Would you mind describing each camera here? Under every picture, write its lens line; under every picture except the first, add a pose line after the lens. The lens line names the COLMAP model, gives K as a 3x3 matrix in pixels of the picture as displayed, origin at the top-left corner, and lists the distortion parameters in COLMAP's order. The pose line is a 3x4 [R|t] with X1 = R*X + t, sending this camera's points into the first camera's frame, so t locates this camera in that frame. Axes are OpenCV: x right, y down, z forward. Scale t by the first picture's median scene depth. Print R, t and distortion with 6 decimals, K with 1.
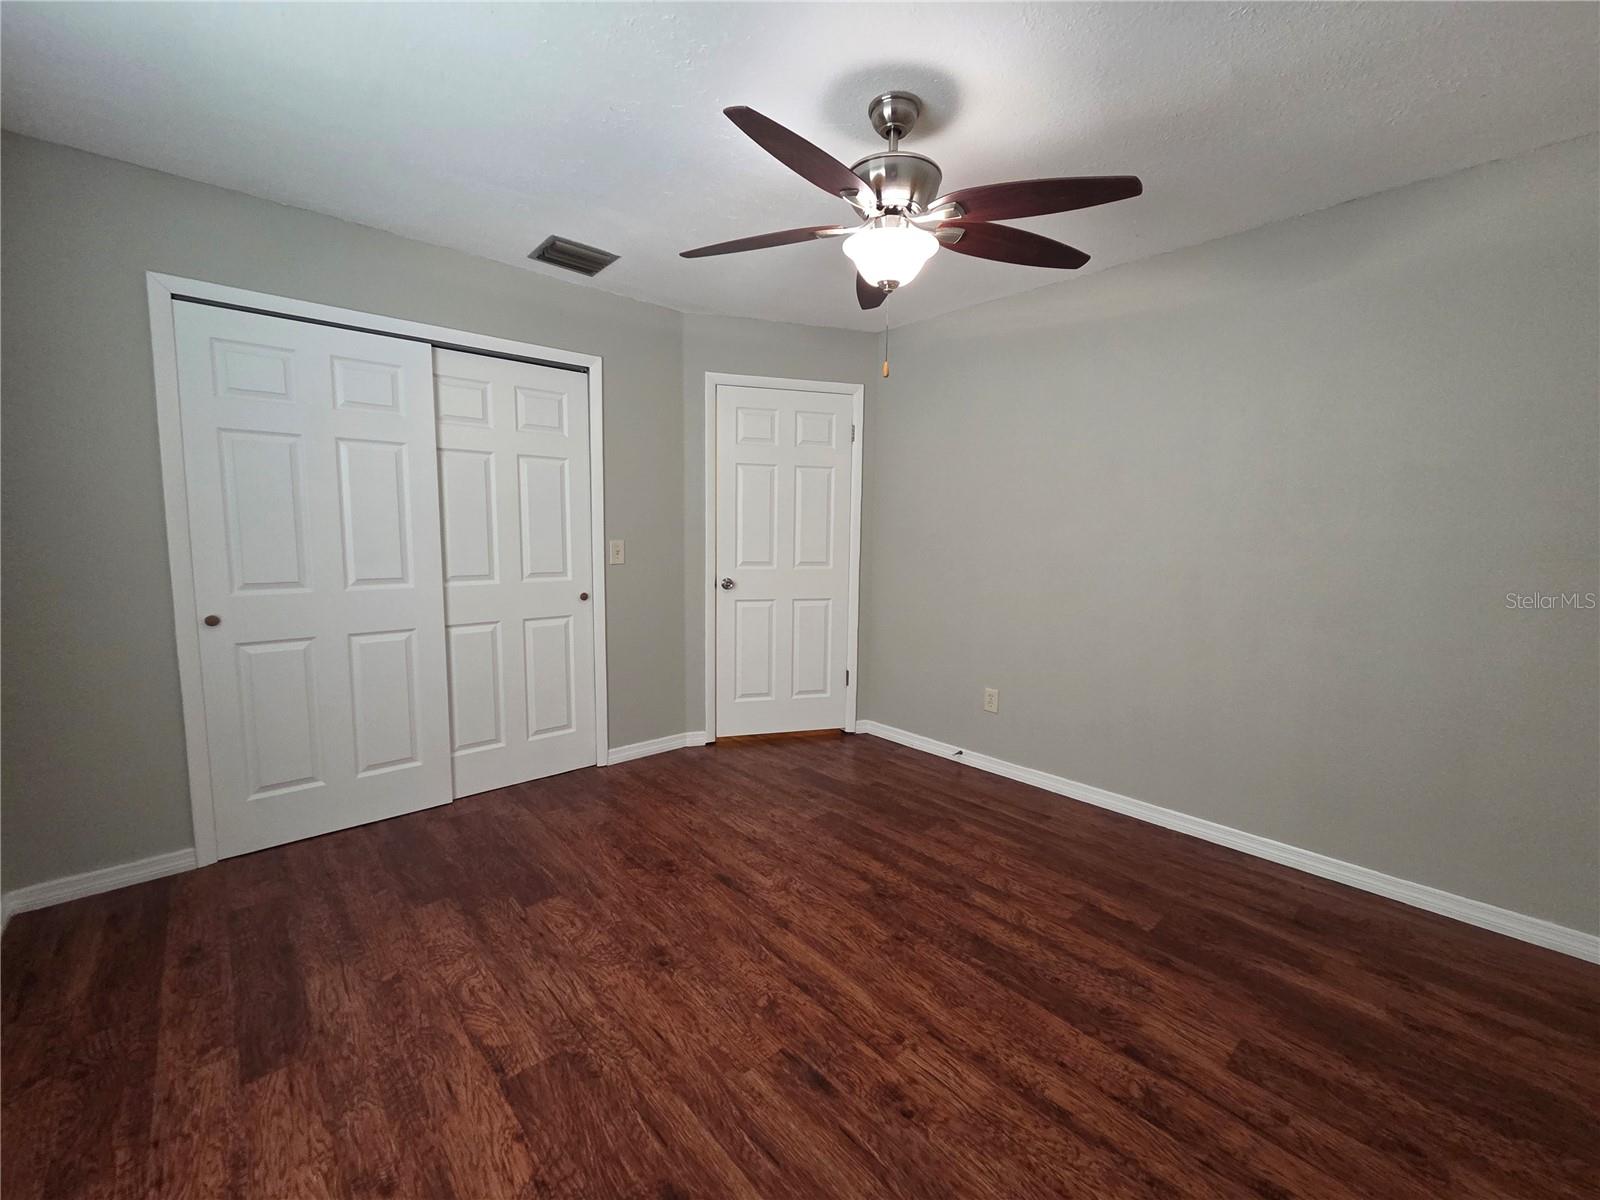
lens RADIAL K [[657.7, 0, 800.0], [0, 657.7, 600.0], [0, 0, 1]] dist [-0.002678, -0.000387]
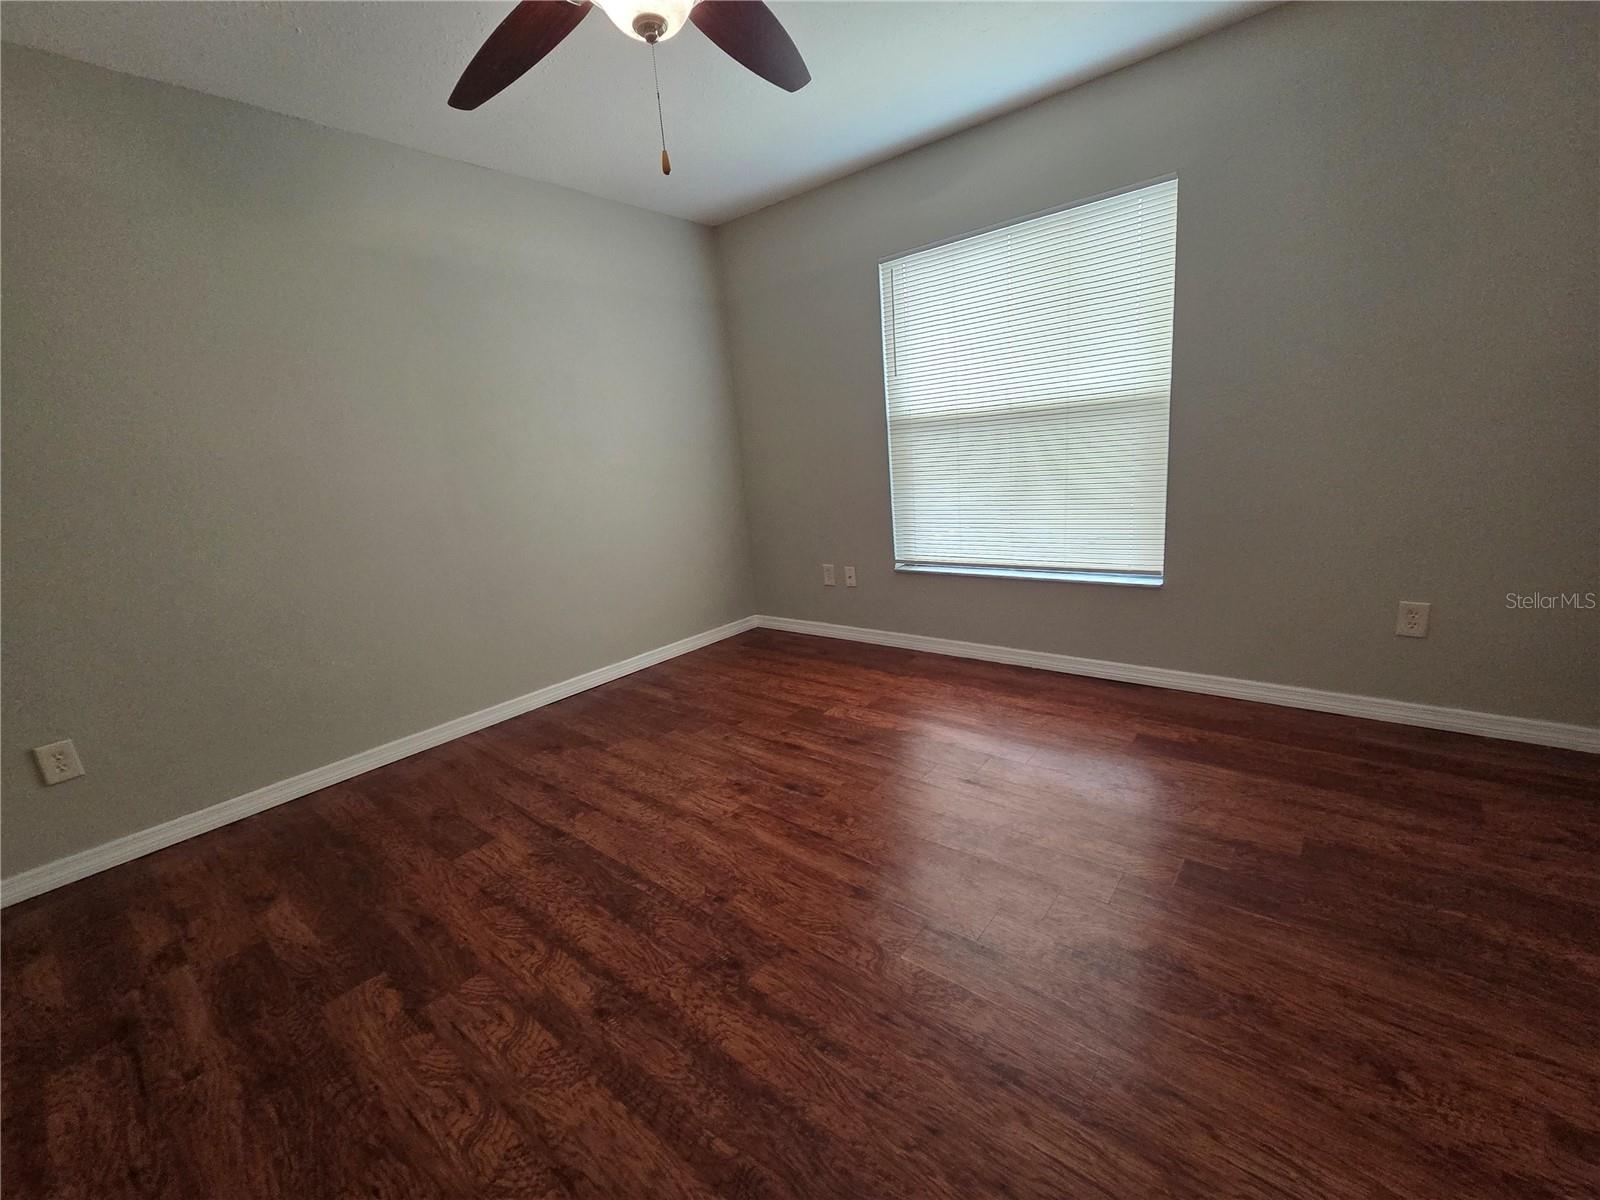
lens RADIAL K [[657.7, 0, 800.0], [0, 657.7, 600.0], [0, 0, 1]] dist [-0.002678, -0.000387]
pose [[-0.987753, 0.097752, -0.121609, 0.121780], [0.052794, 0.942833, 0.329056, -0.128000], [0.146823, 0.318606, -0.936447, 1.792519]]
